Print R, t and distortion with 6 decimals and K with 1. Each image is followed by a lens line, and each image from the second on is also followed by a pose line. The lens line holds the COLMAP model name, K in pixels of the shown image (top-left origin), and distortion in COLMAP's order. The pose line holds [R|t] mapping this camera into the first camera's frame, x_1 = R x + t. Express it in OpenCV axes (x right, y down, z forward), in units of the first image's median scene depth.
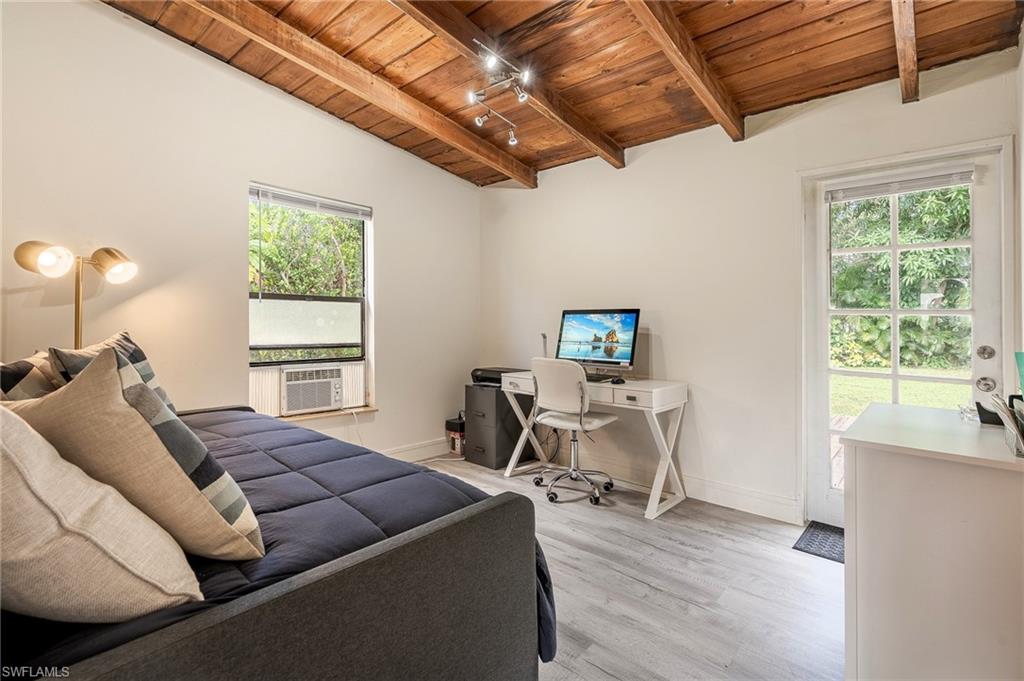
lens RADIAL K [[467.8, 0, 512.1], [0, 467.8, 334.0], [0, 0, 1]] dist [-0.000087, -0.000287]
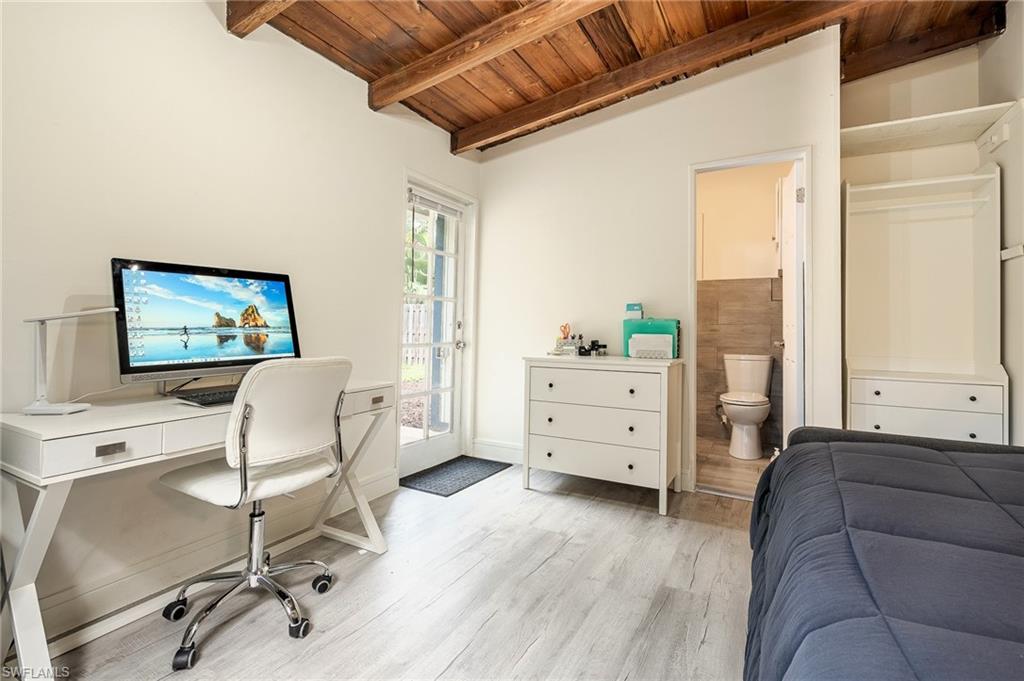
lens RADIAL K [[475.8, 0, 511.9], [0, 475.8, 305.0], [0, 0, 1]] dist [0.002396, 0.000146]
pose [[-0.221712, 0.017287, 0.974959, -0.444910], [-0.000578, 0.999840, -0.017860, 0.000632], [-0.975112, -0.004523, -0.221666, 0.815469]]
